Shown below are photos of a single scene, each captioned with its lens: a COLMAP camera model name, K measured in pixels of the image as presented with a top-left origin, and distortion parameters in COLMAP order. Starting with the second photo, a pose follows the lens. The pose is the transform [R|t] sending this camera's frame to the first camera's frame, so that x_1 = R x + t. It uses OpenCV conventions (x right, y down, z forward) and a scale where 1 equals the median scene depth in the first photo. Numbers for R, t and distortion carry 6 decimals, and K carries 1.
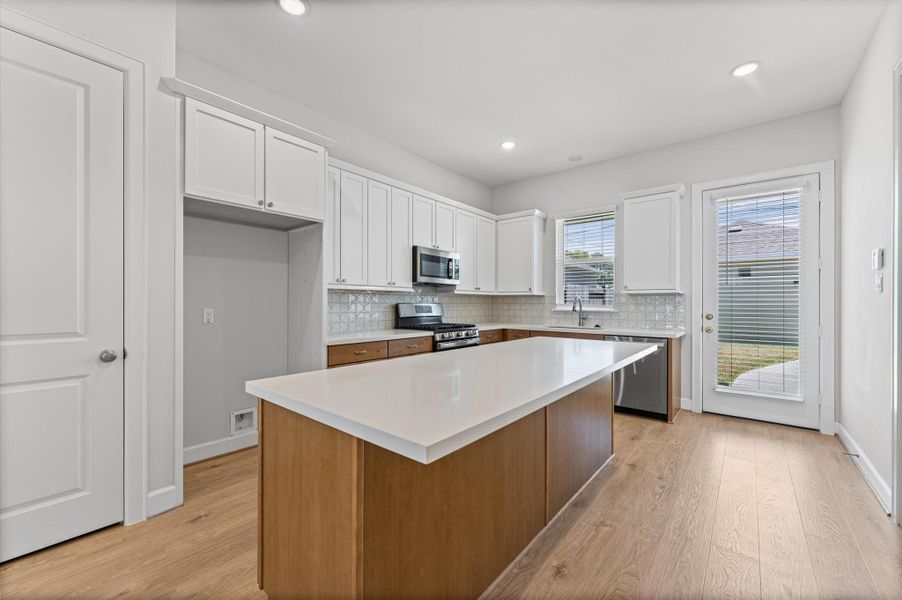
lens RADIAL K [[364.9, 0, 448.3], [0, 364.9, 298.1], [0, 0, 1]] dist [-0.001442, -0.000252]
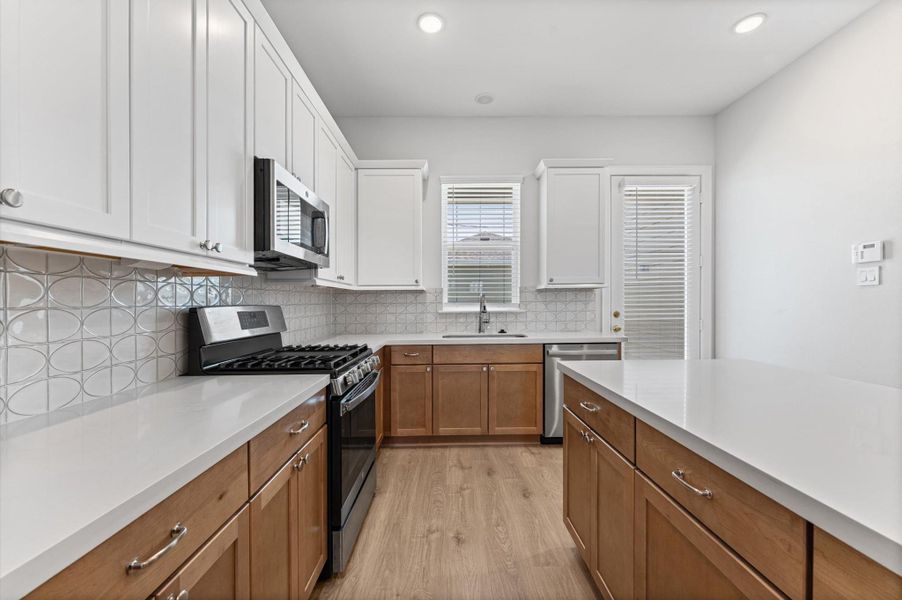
lens RADIAL K [[364.9, 0, 452.3], [0, 364.9, 296.8], [0, 0, 1]] dist [-0.001442, -0.000252]
pose [[0.755271, -0.003223, 0.655404, -0.190221], [0.006874, 0.999972, -0.003003, 0.006948], [-0.655376, 0.006773, 0.755272, 0.564970]]
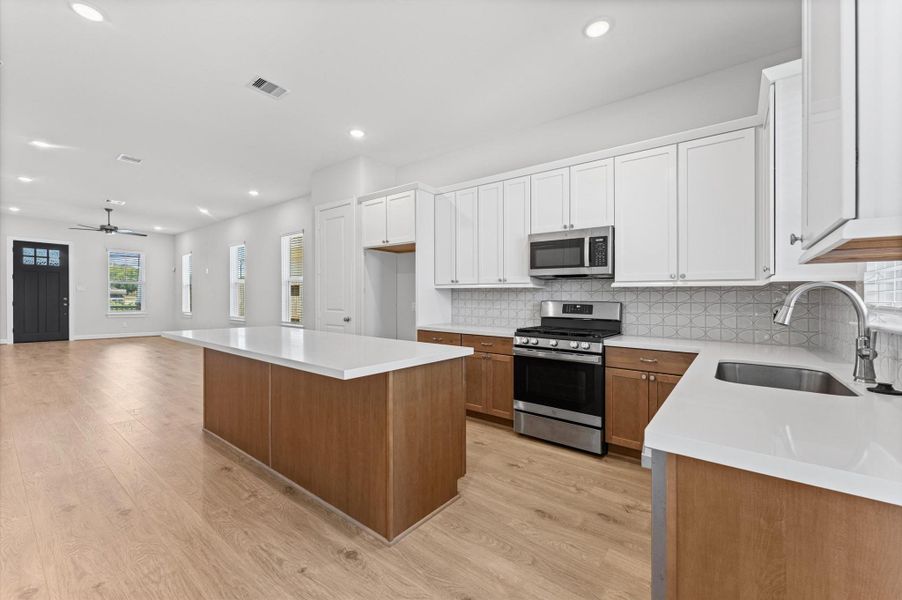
lens RADIAL K [[364.9, 0, 448.8], [0, 364.9, 301.2], [0, 0, 1]] dist [-0.001442, -0.000252]
pose [[0.028258, 0.000200, -0.999601, 0.762739], [-0.002483, 0.999997, 0.000130, 0.015672], [0.999598, 0.002479, 0.028258, 0.771574]]
